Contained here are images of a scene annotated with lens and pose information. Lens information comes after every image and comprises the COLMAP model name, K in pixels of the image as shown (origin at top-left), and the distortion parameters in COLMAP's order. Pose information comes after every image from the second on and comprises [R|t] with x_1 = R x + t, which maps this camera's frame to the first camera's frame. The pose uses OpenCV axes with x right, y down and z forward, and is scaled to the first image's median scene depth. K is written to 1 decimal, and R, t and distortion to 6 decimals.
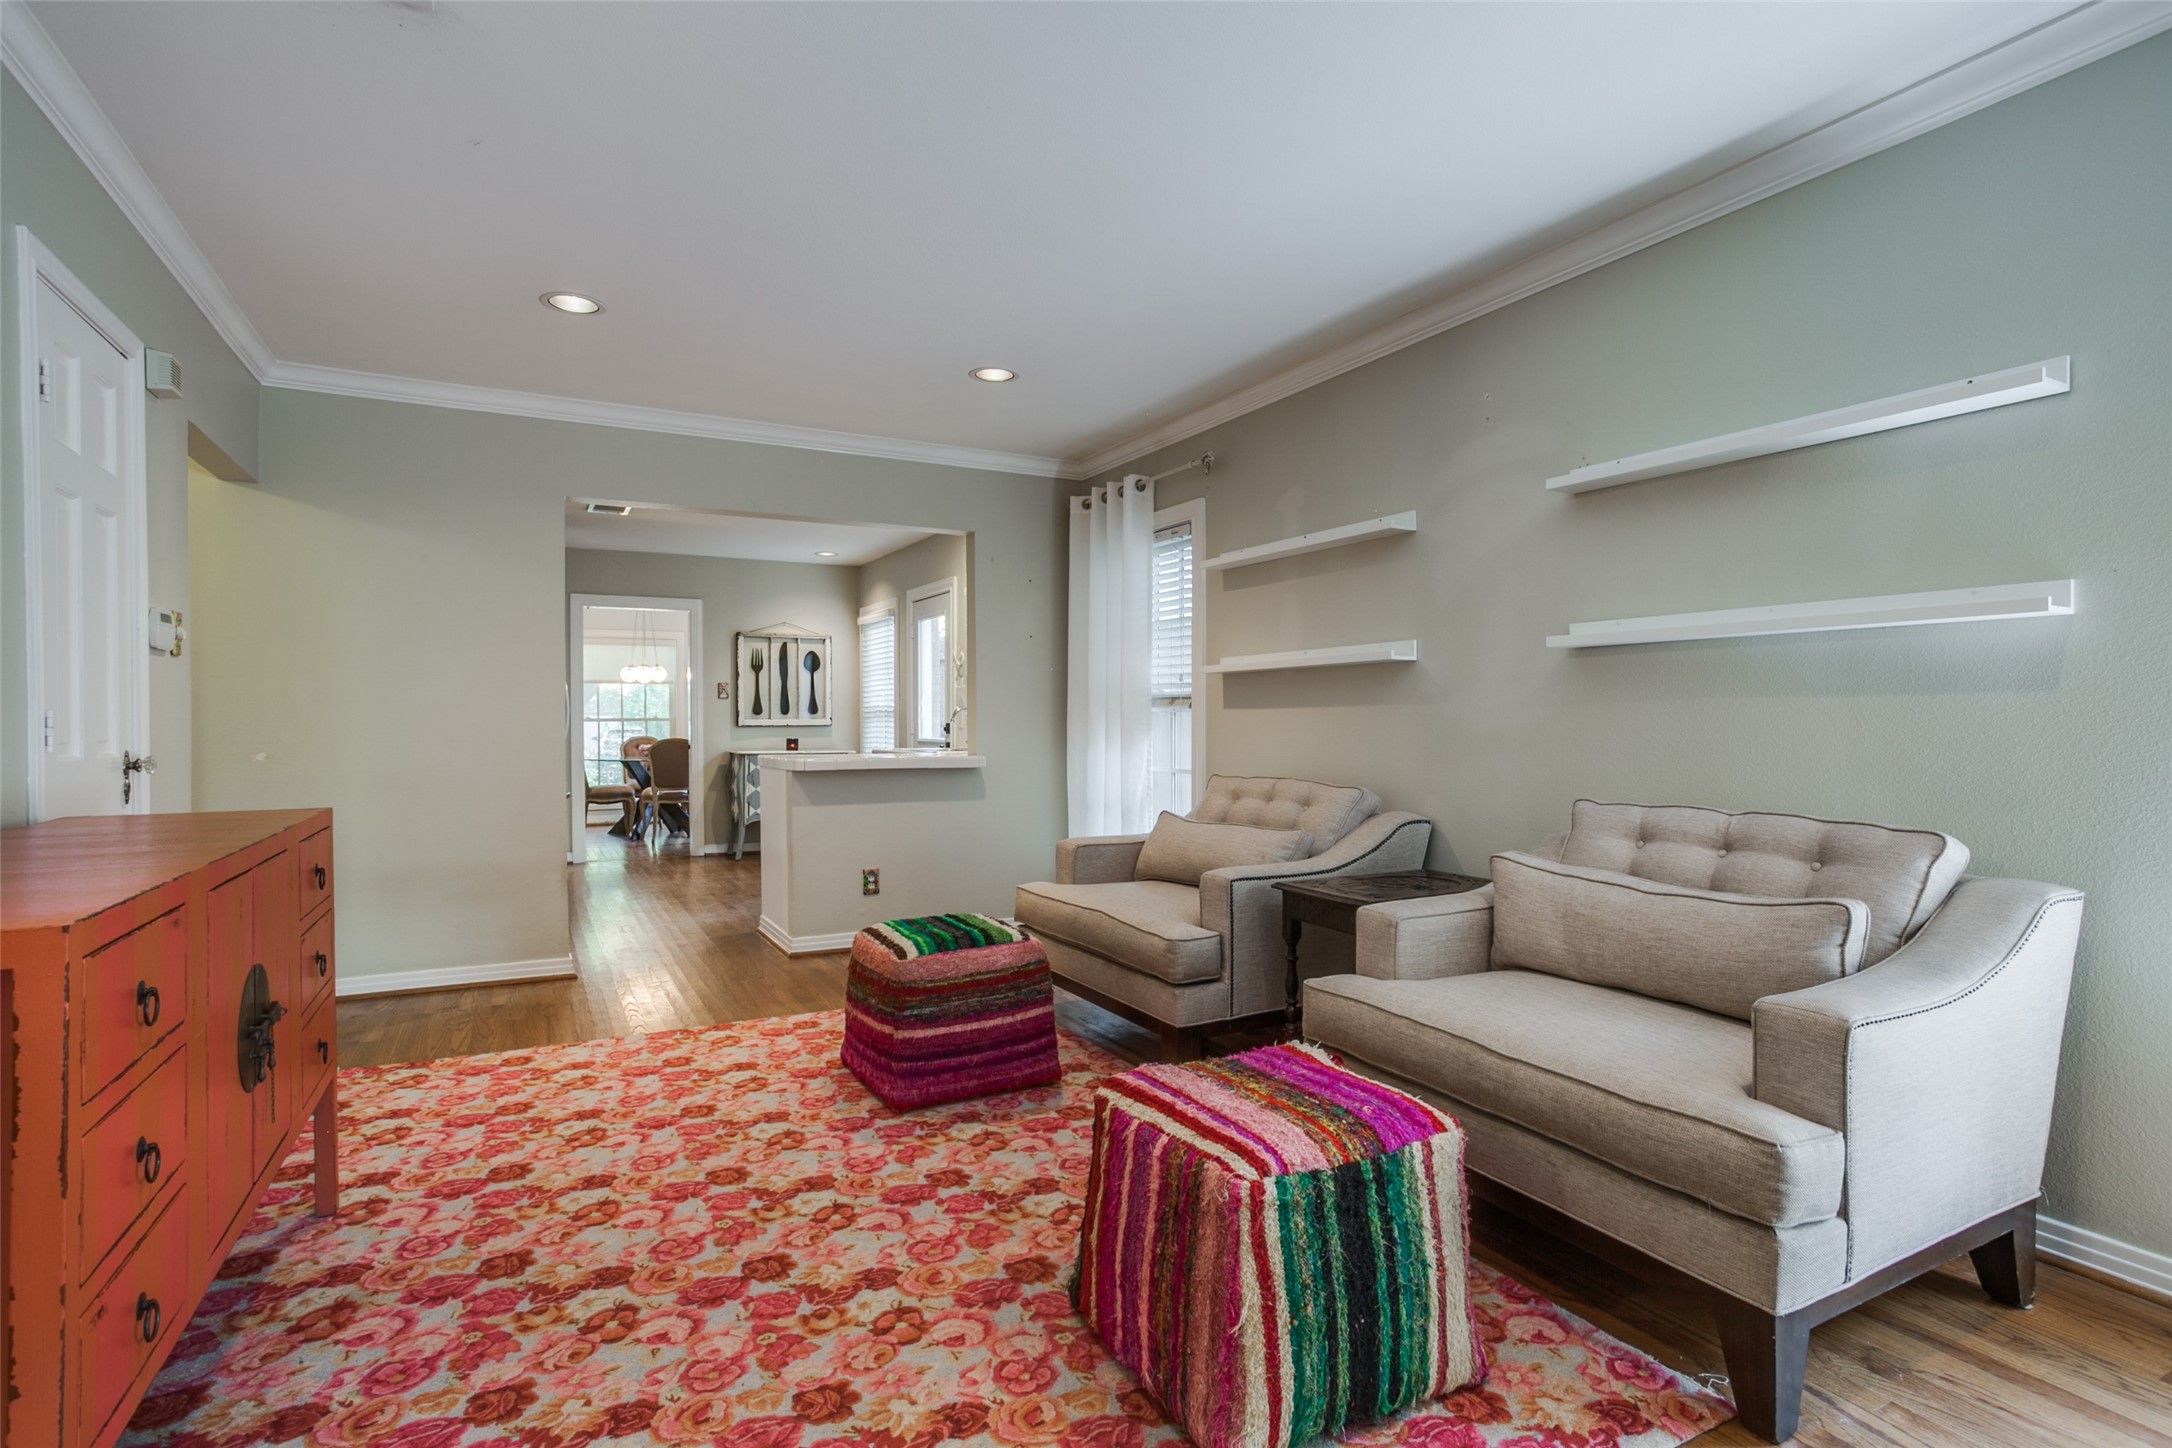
lens RADIAL K [[1049.2, 0, 1085.4], [0, 1049.2, 730.4], [0, 0, 1]] dist [-0.018098, 0.004435]
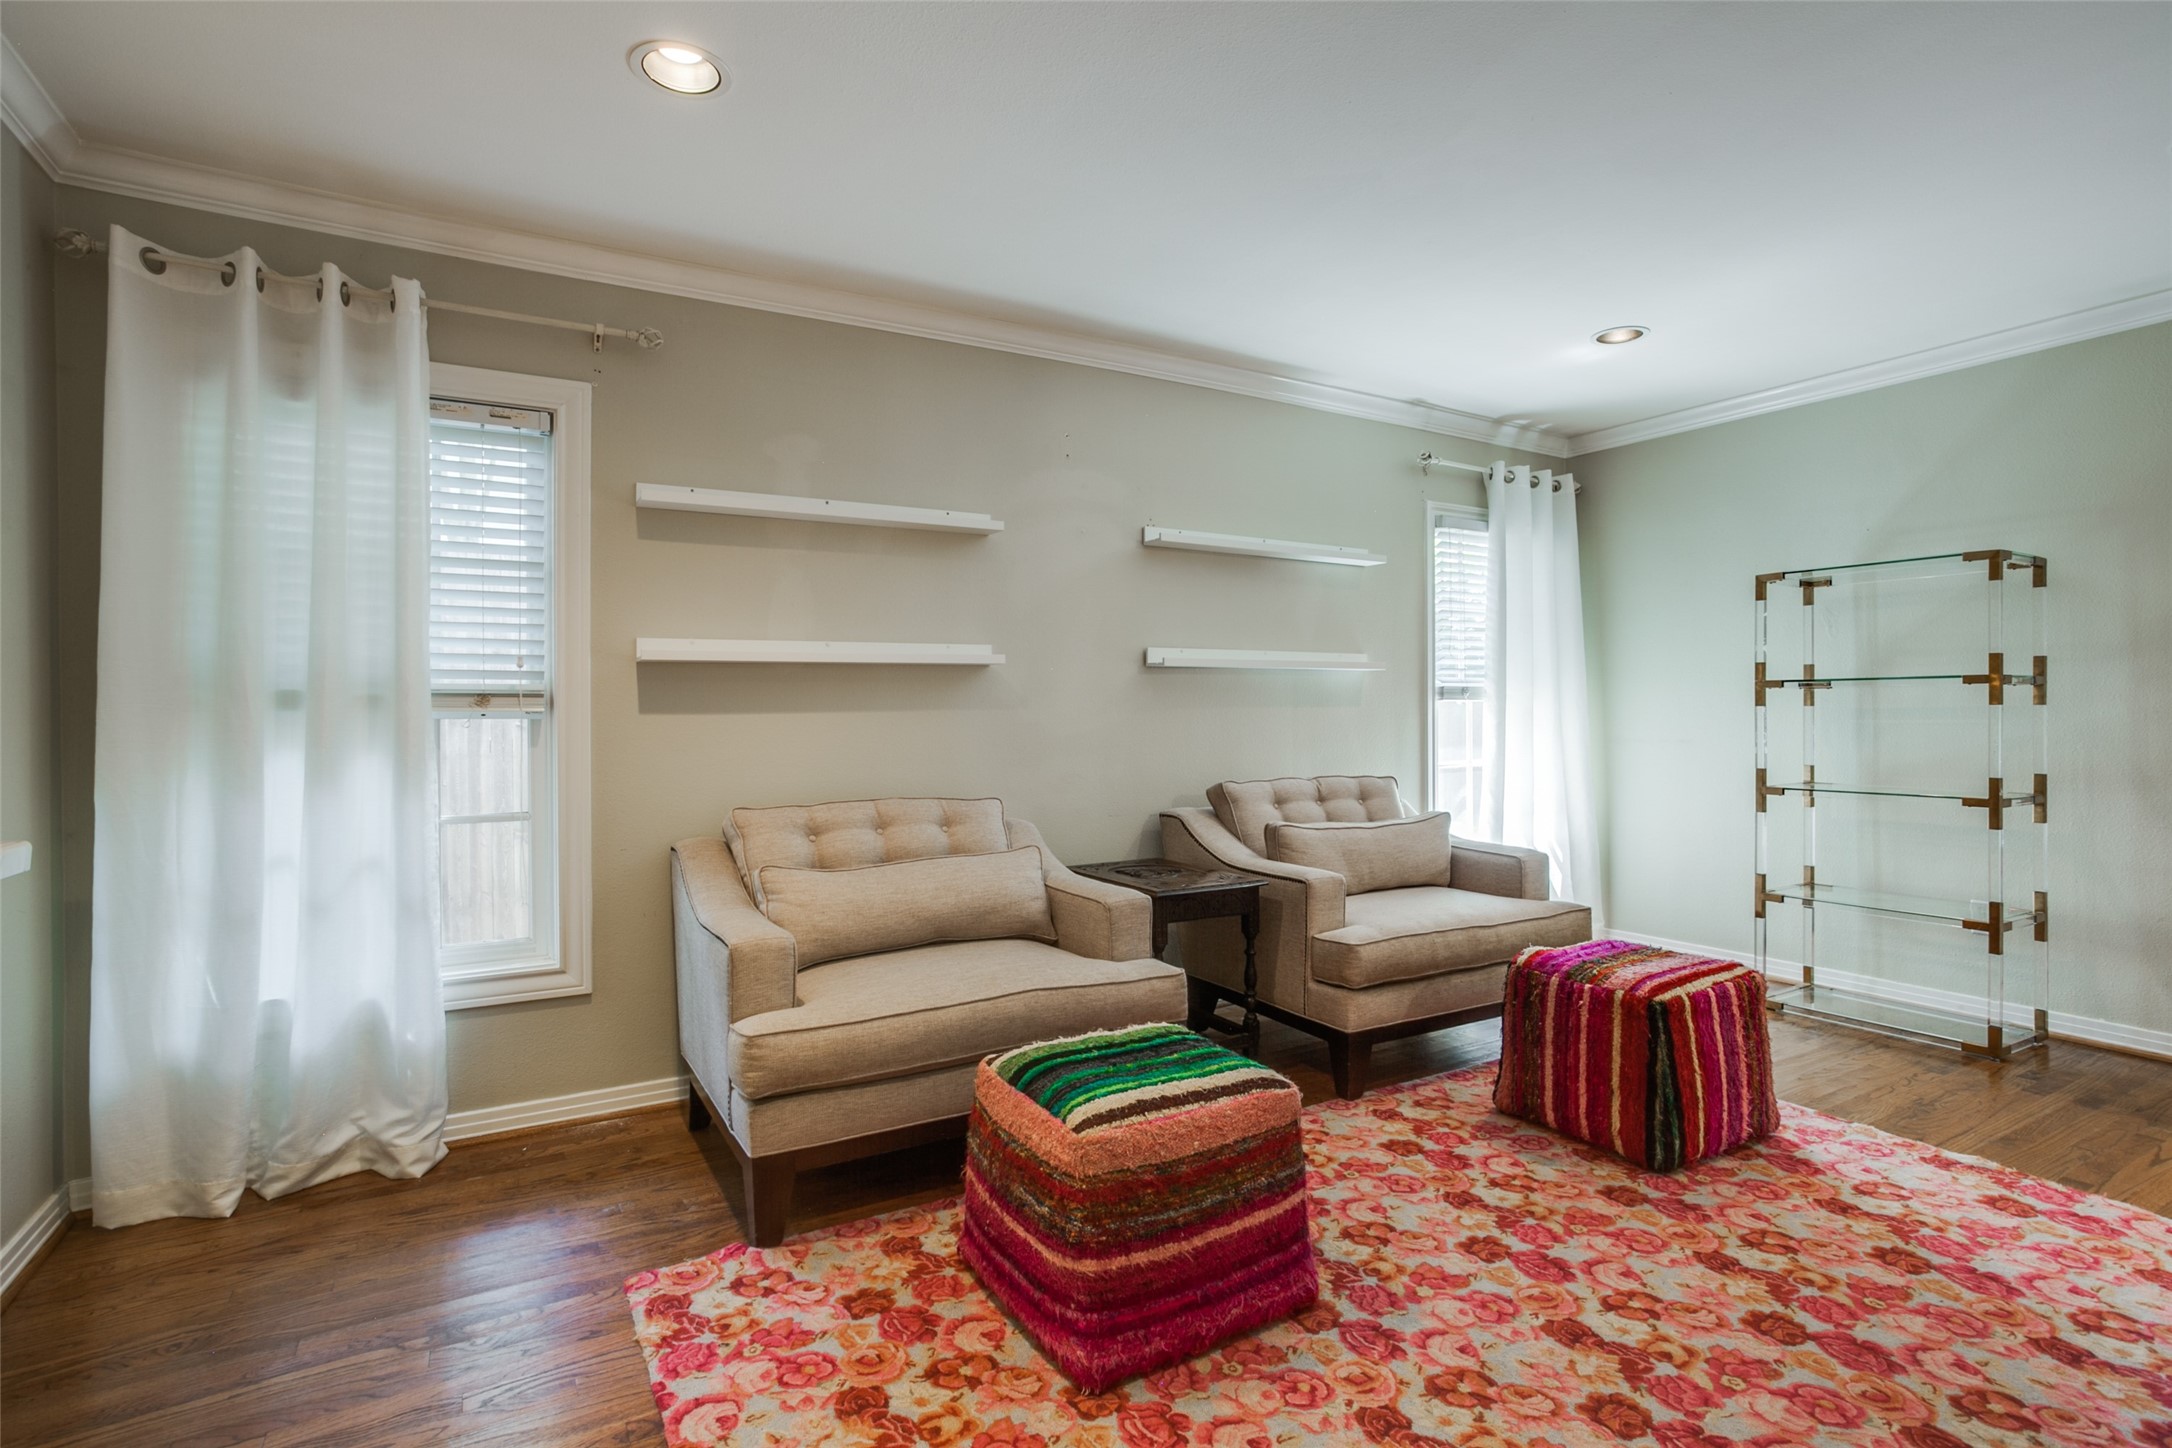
lens RADIAL K [[1049.2, 0, 1078.2], [0, 1049.2, 721.7], [0, 0, 1]] dist [-0.018098, 0.004435]
pose [[-0.022505, -0.005289, 0.999733, -0.289263], [0.022868, 0.999722, 0.005803, -0.007047], [-0.999485, 0.022992, -0.022378, 0.393345]]
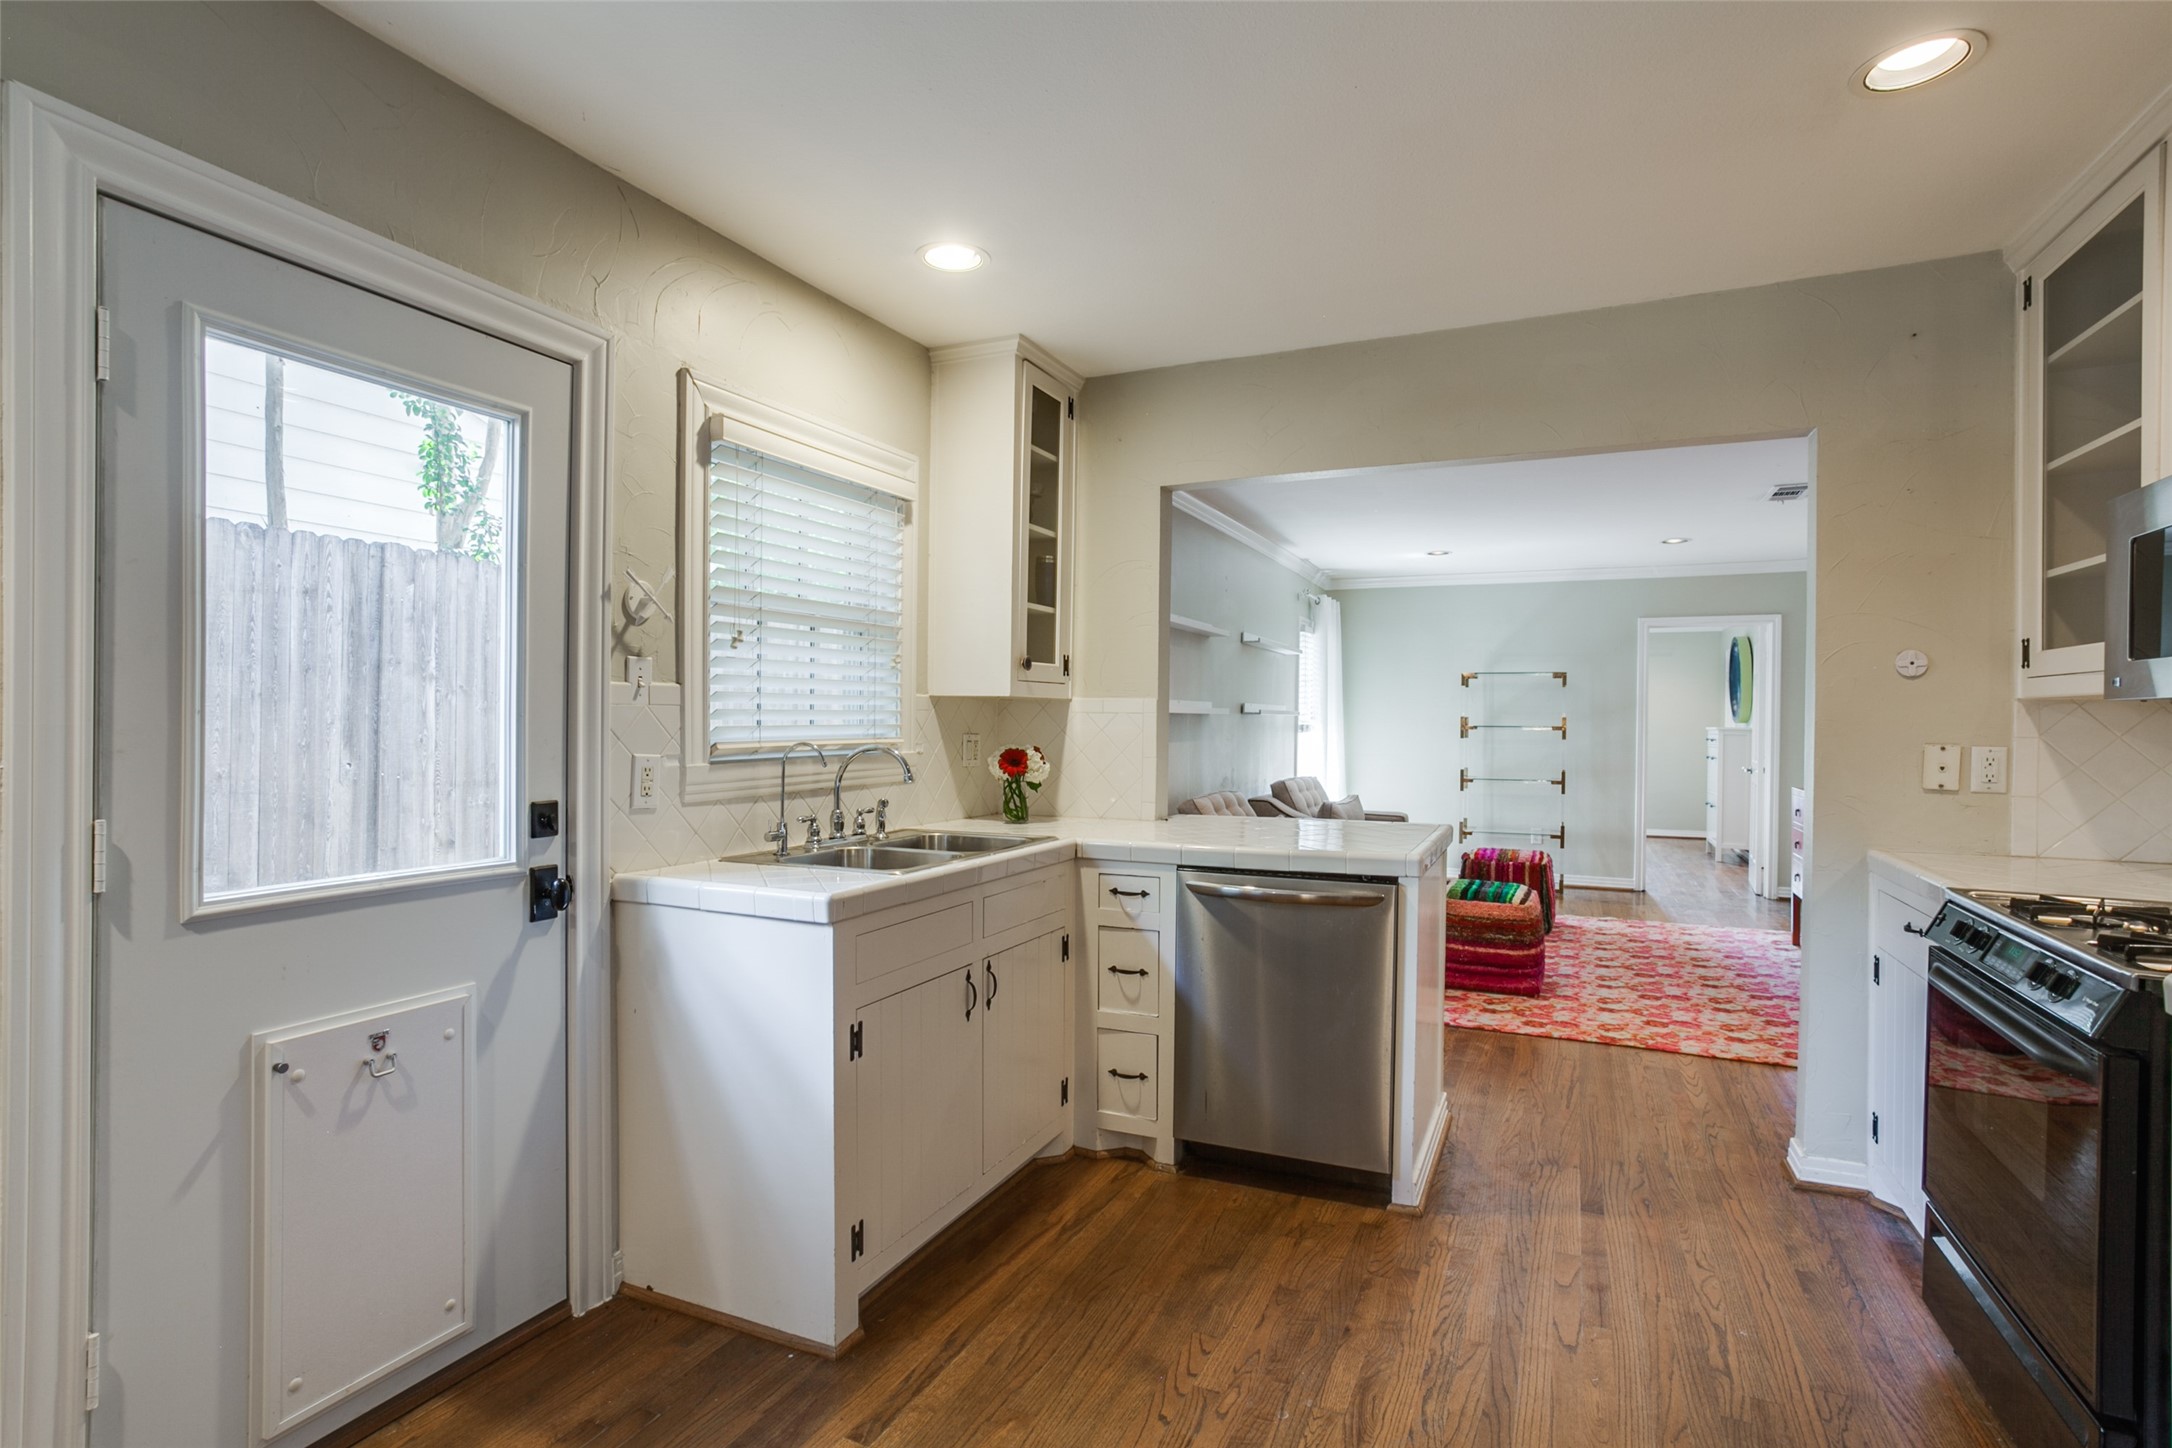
lens RADIAL K [[1073.7, 0, 1097.8], [0, 1073.7, 719.3], [0, 0, 1]] dist [-0.031115, 0.002497]
pose [[-0.607054, -0.001600, 0.794659, -0.396833], [0.002720, 0.999988, 0.004091, -0.026067], [-0.794656, 0.004645, -0.607042, 0.912996]]
